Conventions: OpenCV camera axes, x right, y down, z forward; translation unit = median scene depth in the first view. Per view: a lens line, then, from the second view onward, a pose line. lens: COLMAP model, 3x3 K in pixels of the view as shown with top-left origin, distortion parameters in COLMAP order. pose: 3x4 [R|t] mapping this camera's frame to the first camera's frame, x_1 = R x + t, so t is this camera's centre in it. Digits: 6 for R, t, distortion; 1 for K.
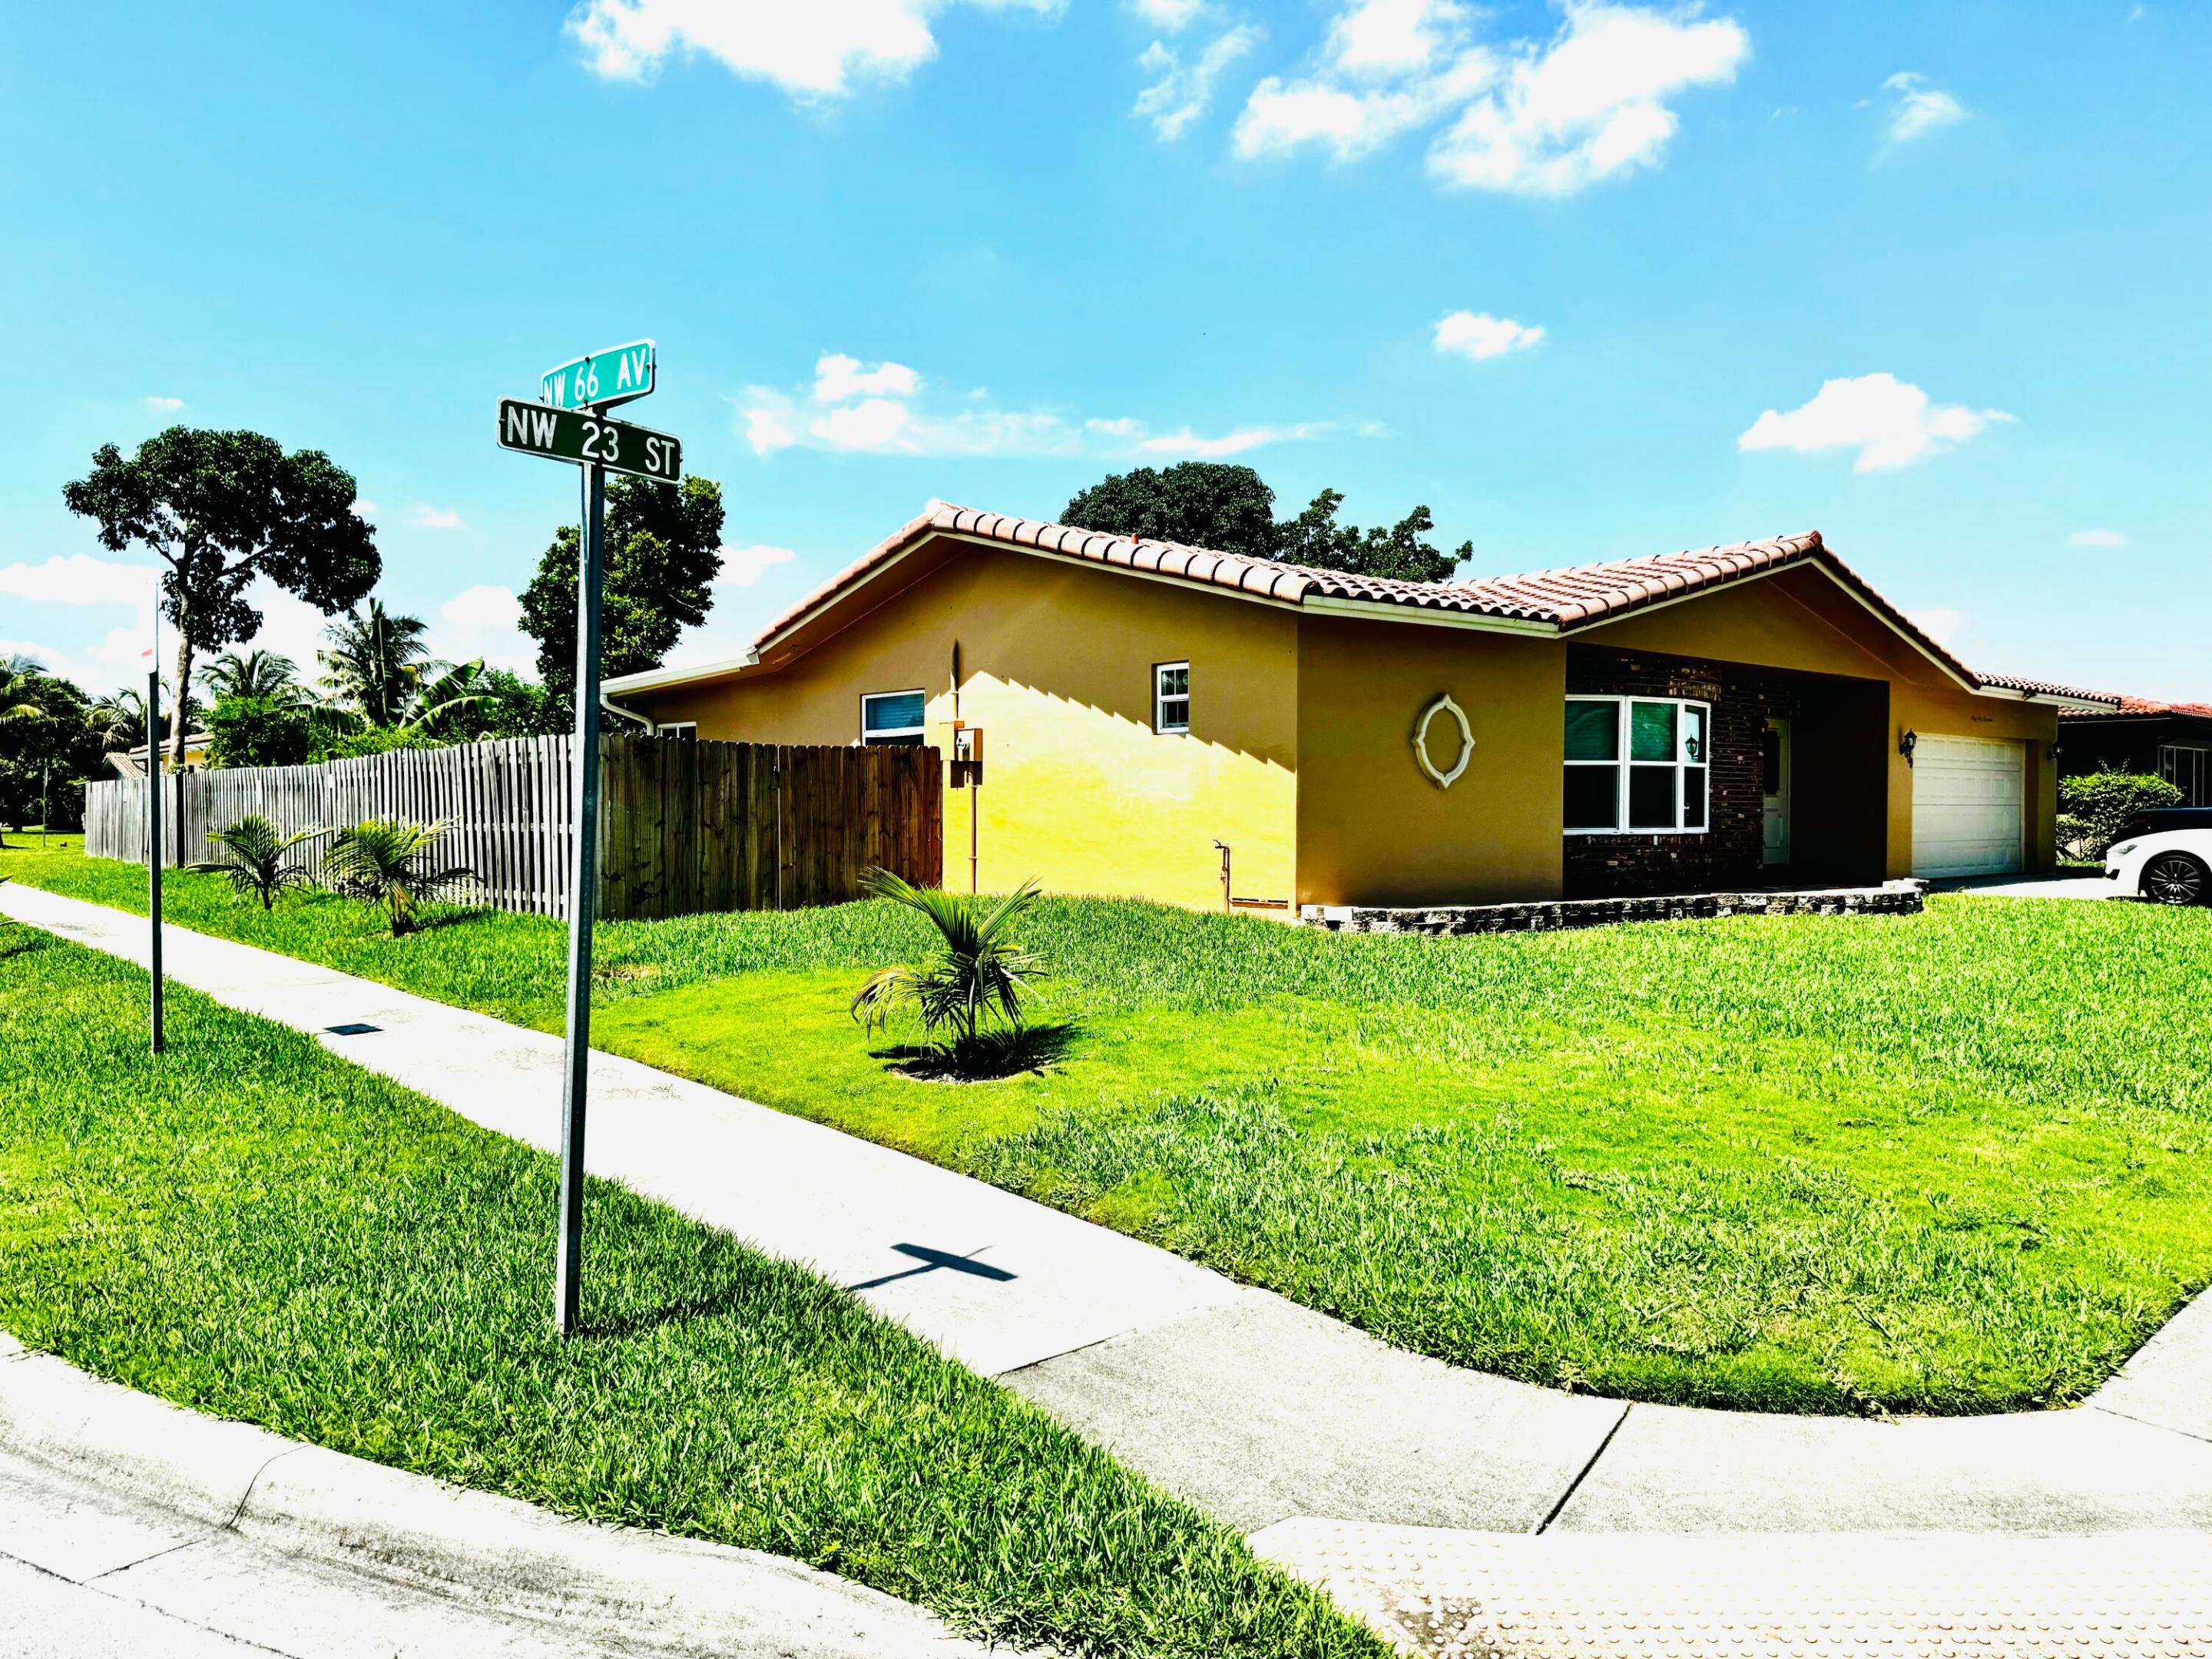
lens RADIAL K [[1556.3, 0, 1111.7], [0, 1556.3, 824.4], [0, 0, 1]] dist [0.091564, -0.132222]
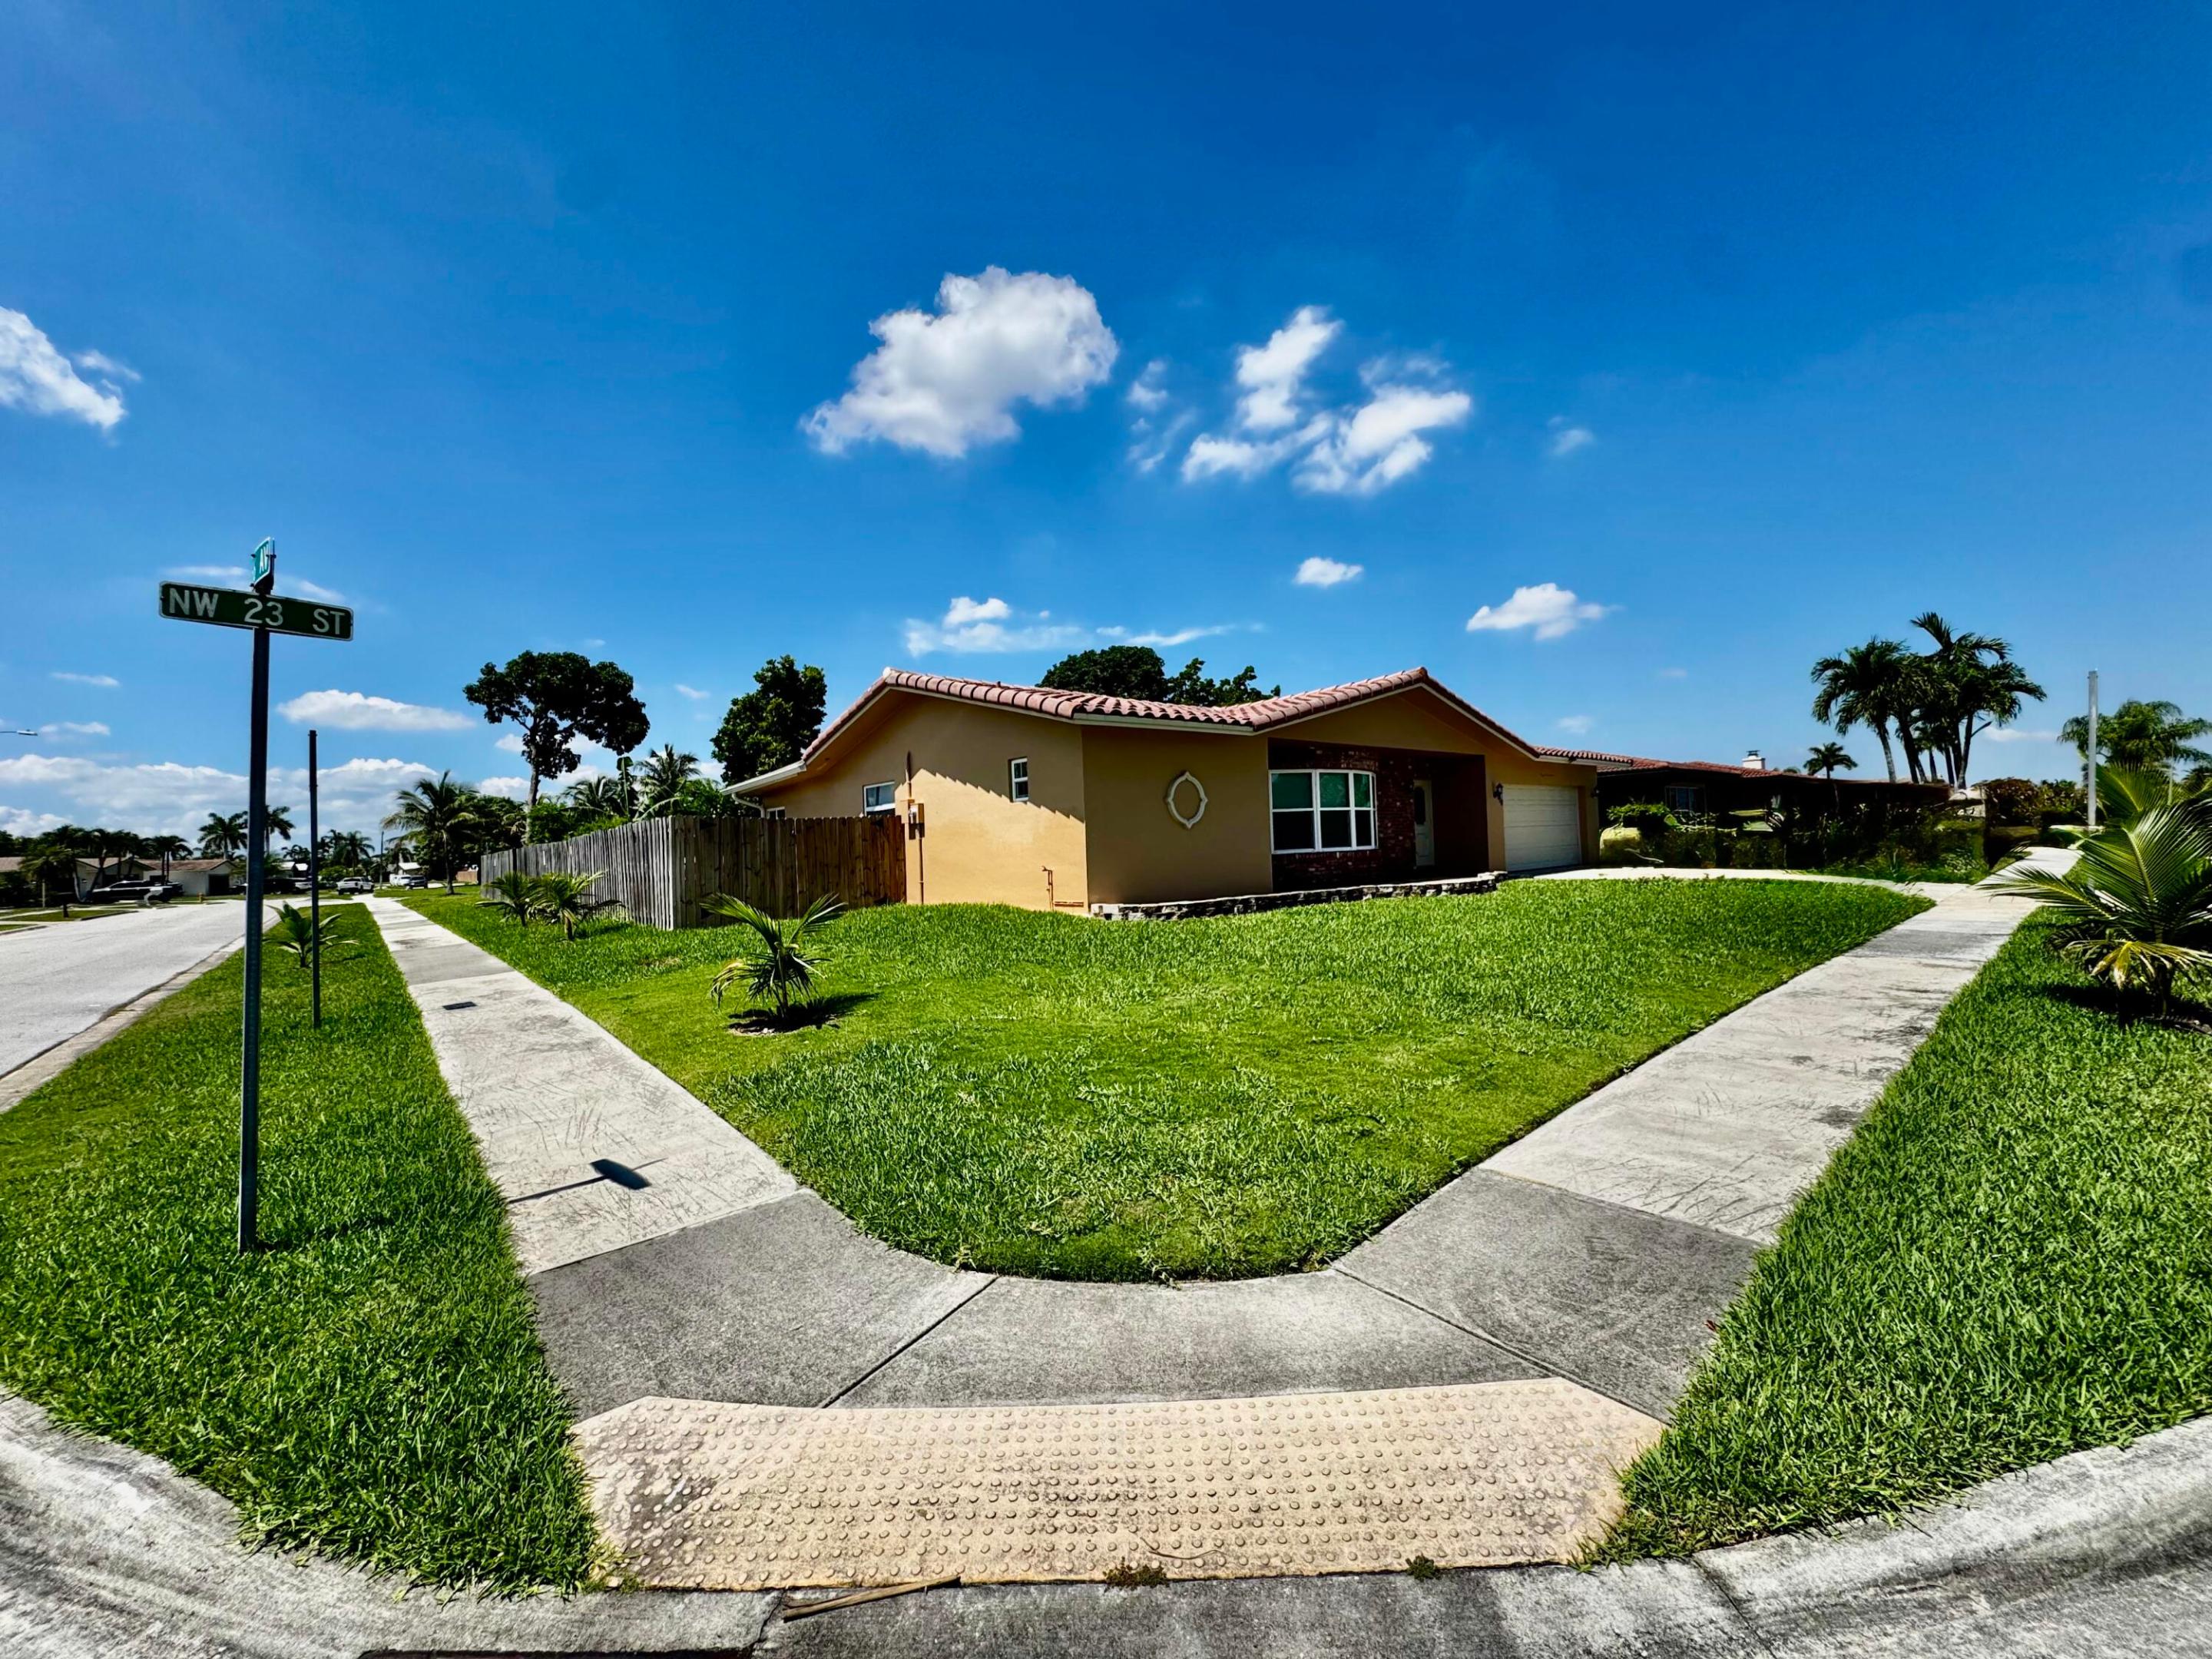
lens RADIAL K [[886.9, 0, 1104.9], [0, 886.9, 831.4], [0, 0, 1]] dist [-0.003472, 0.000408]
pose [[0.999151, -0.039536, -0.011550, 0.111876], [0.039207, 0.998855, -0.027411, 0.001530], [0.012621, 0.026935, 0.999558, 0.056351]]
